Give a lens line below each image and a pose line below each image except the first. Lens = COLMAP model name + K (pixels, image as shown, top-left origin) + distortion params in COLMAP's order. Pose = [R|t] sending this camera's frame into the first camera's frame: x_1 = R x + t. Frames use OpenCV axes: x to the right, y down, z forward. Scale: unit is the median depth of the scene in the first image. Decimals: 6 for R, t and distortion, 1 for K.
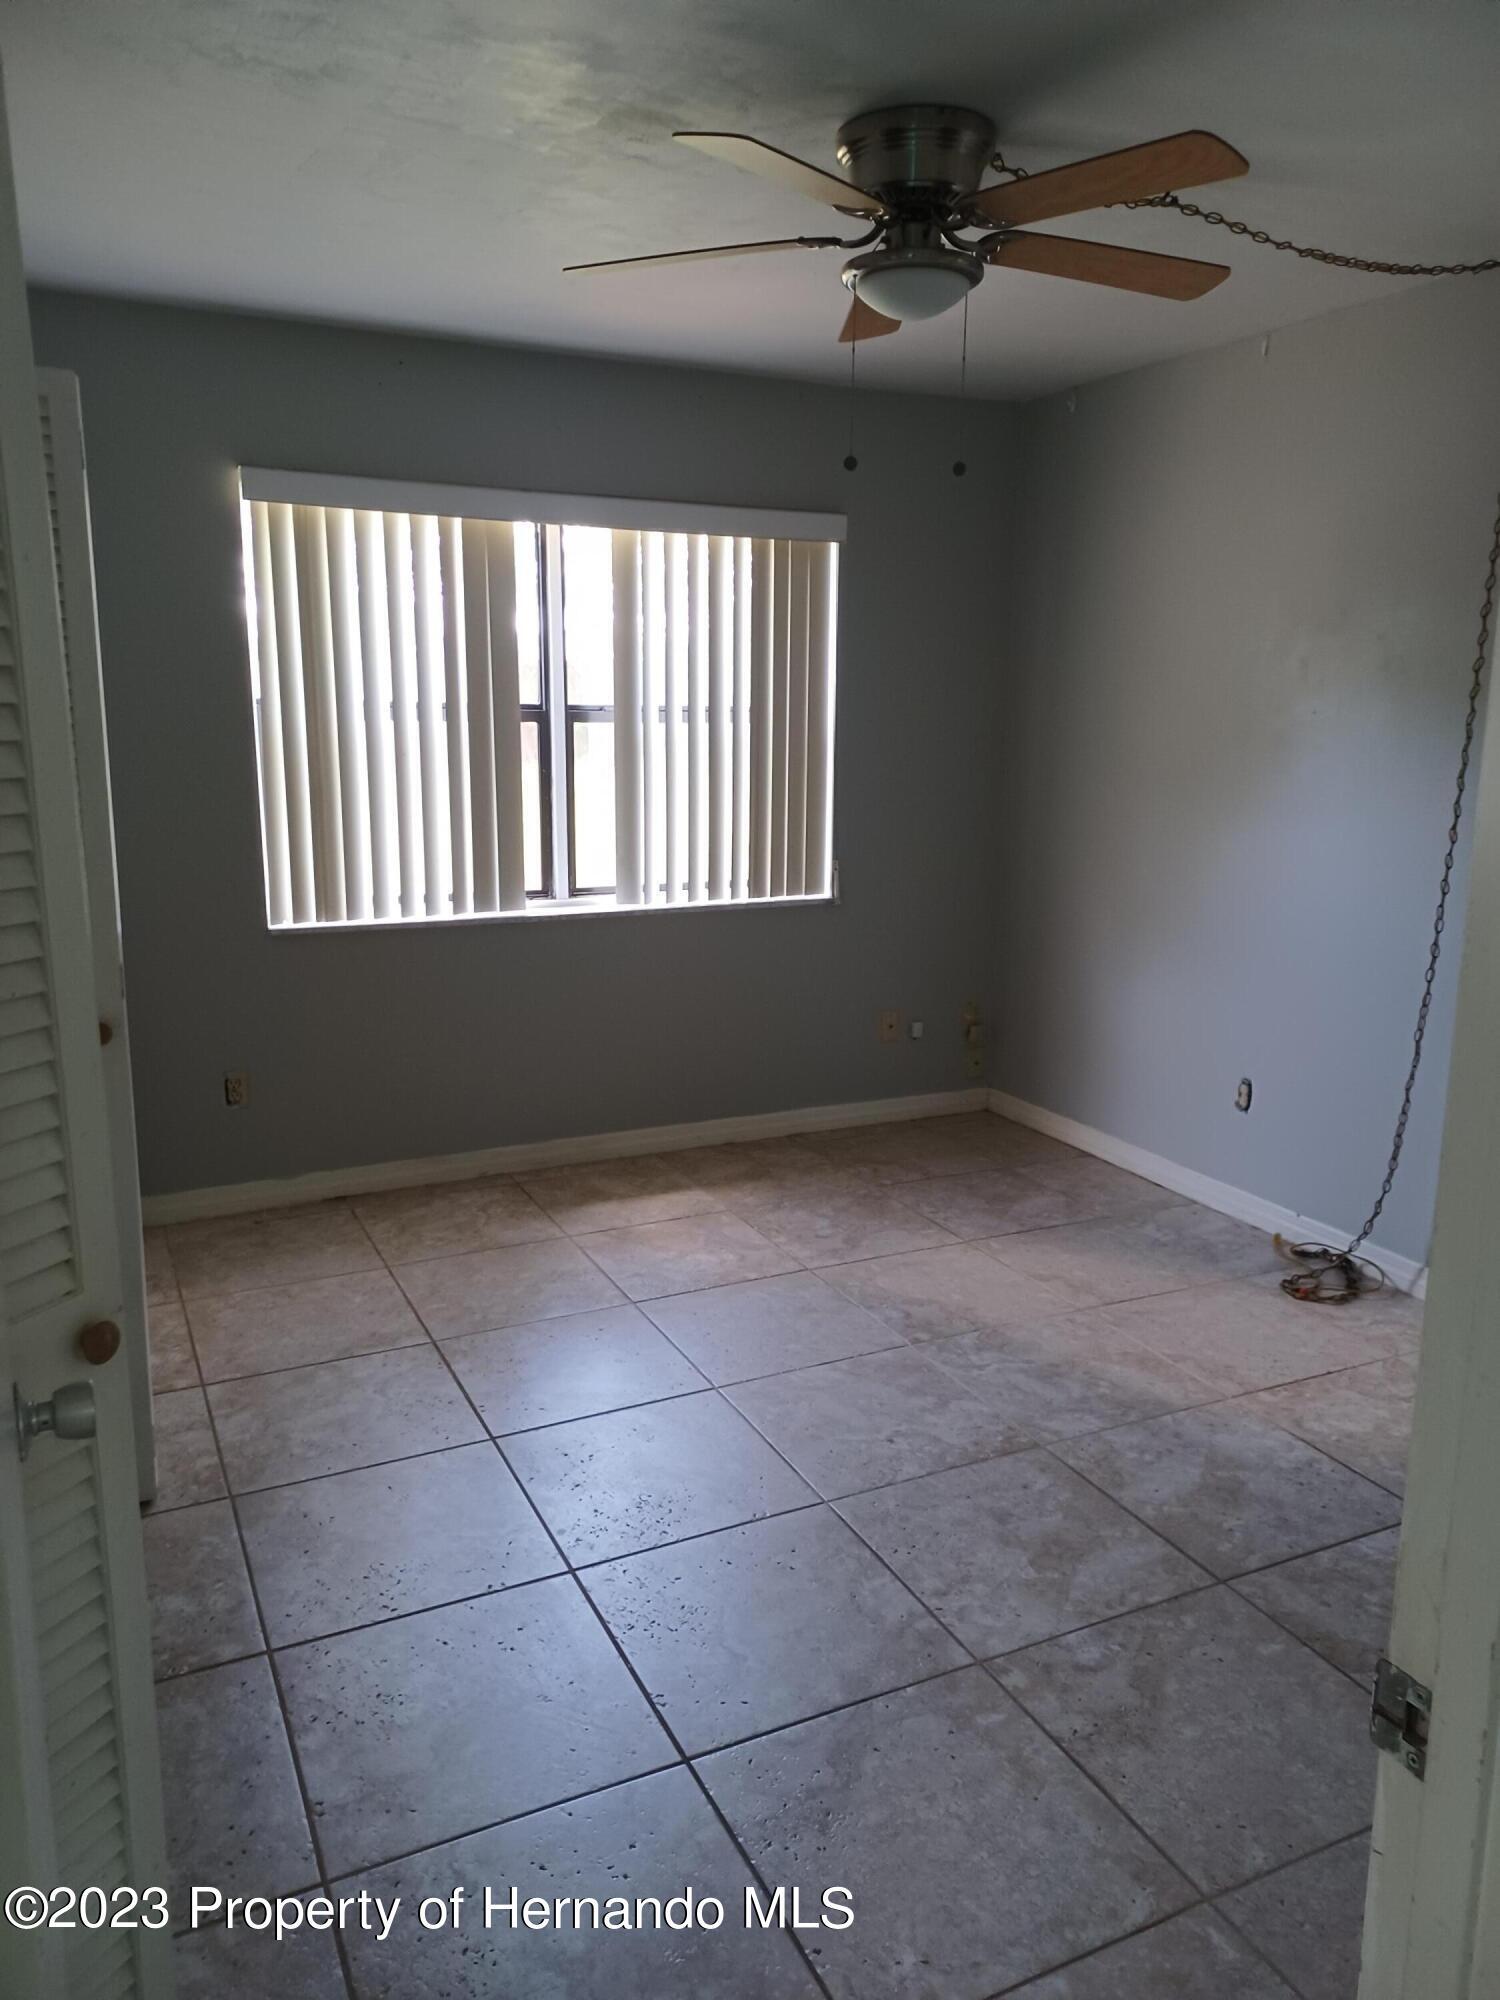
lens RADIAL K [[1440.3, 0, 750.7], [0, 1440.3, 1005.9], [0, 0, 1]] dist [0.032601, 0.004319]
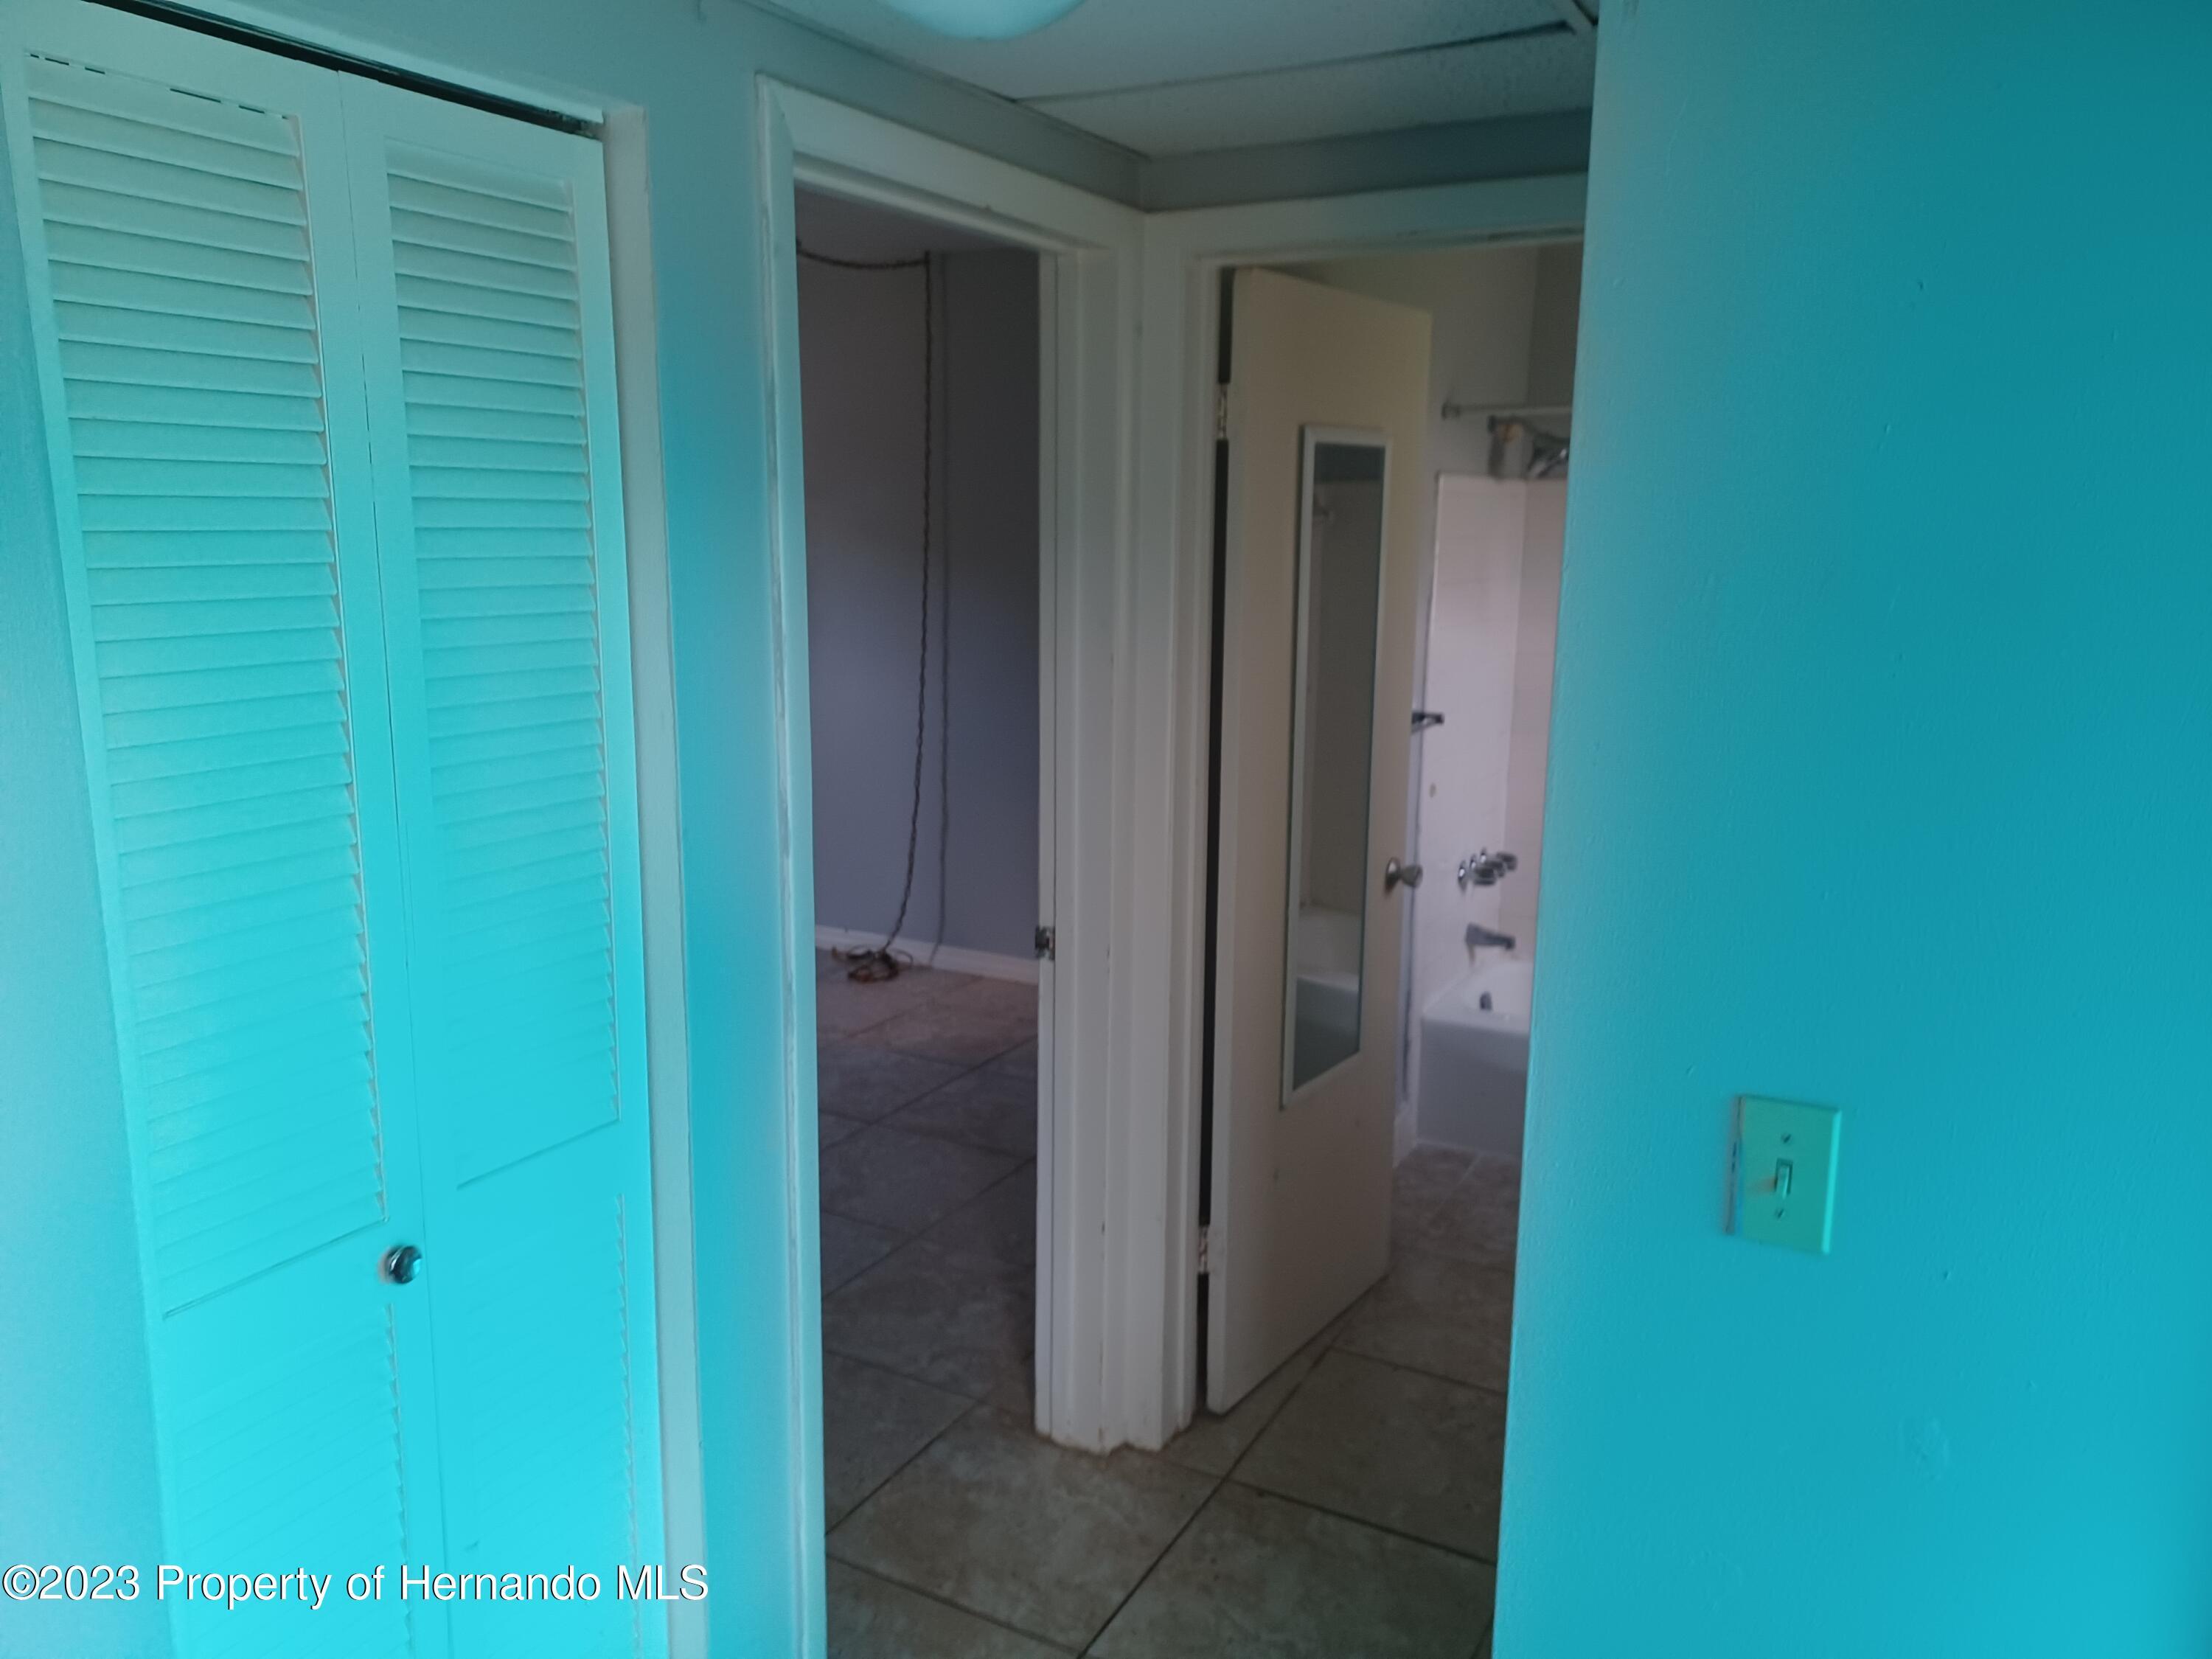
lens RADIAL K [[1593.0, 0, 1104.3], [0, 1593.0, 827.4], [0, 0, 1]] dist [0.032601, 0.004319]
pose [[0.814593, -0.110413, 0.569427, -0.259607], [0.114949, 0.992974, 0.028100, 0.036826], [-0.568529, 0.042565, 0.821561, -0.353997]]
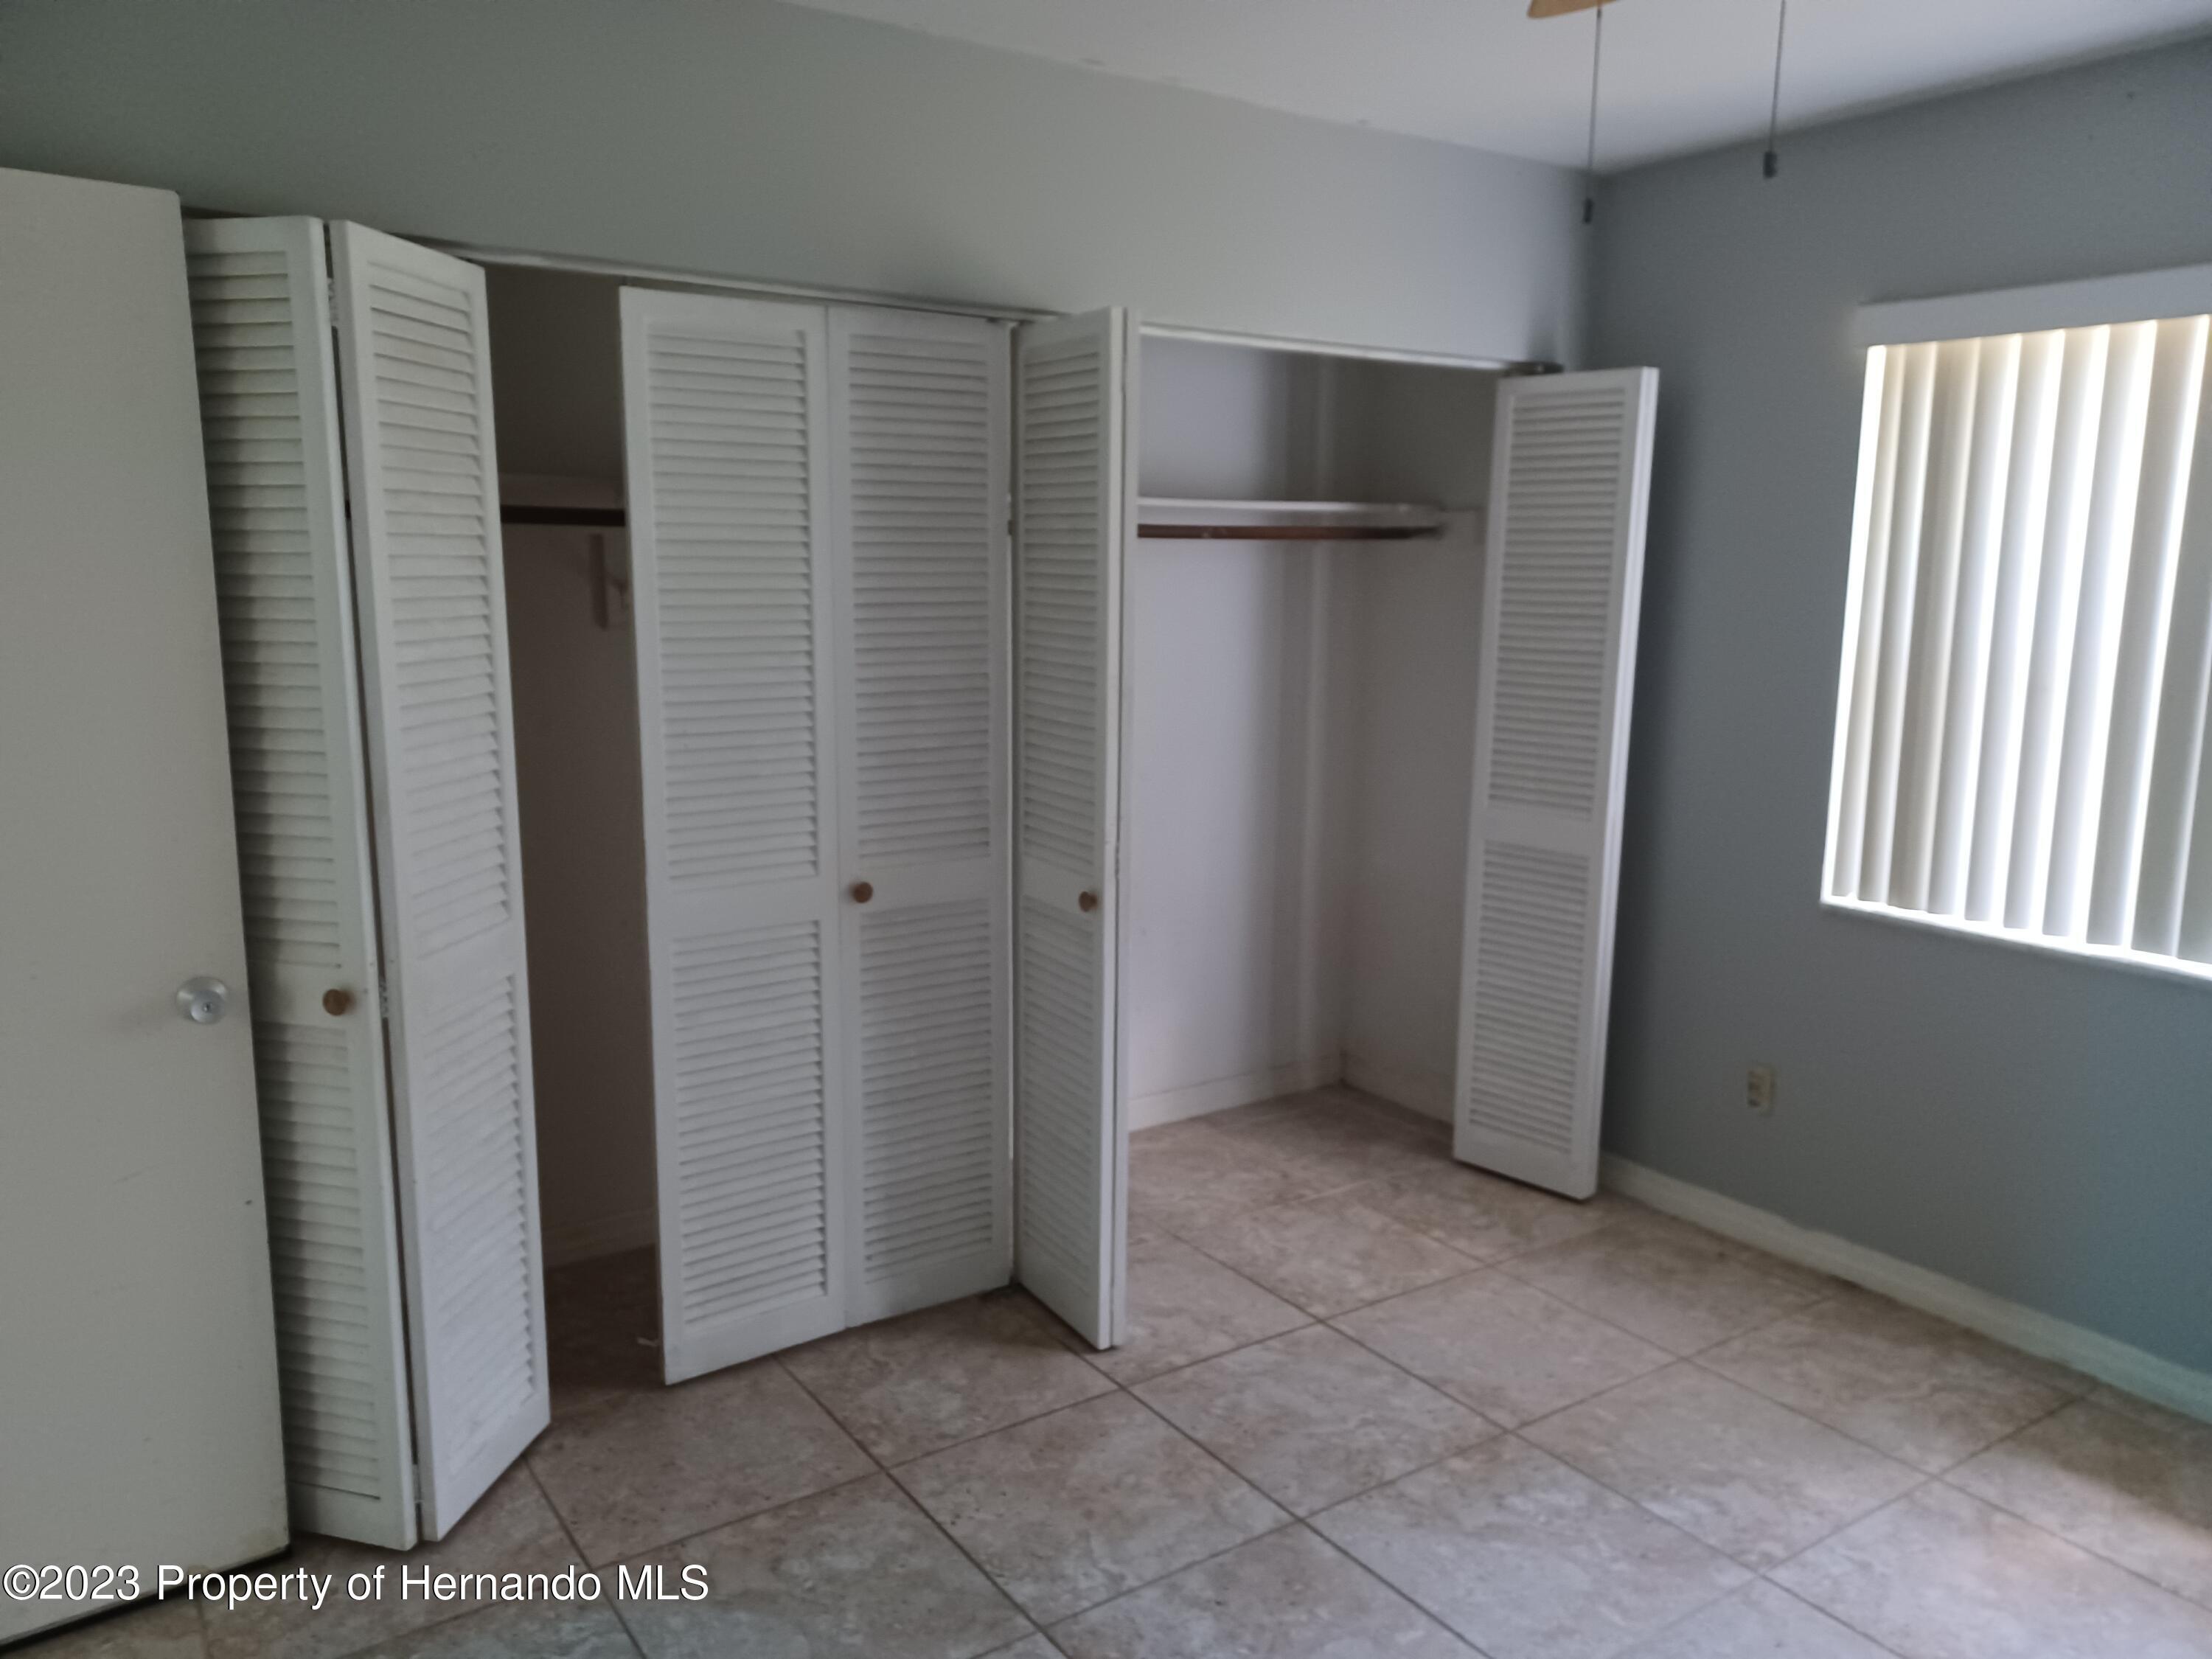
lens RADIAL K [[1593.0, 0, 1100.0], [0, 1593.0, 832.4], [0, 0, 1]] dist [0.032601, 0.004319]
pose [[0.152410, 0.154269, -0.976203, 0.453442], [-0.218797, 0.968500, 0.118892, -0.110474], [0.963794, 0.195470, 0.181363, 0.492709]]
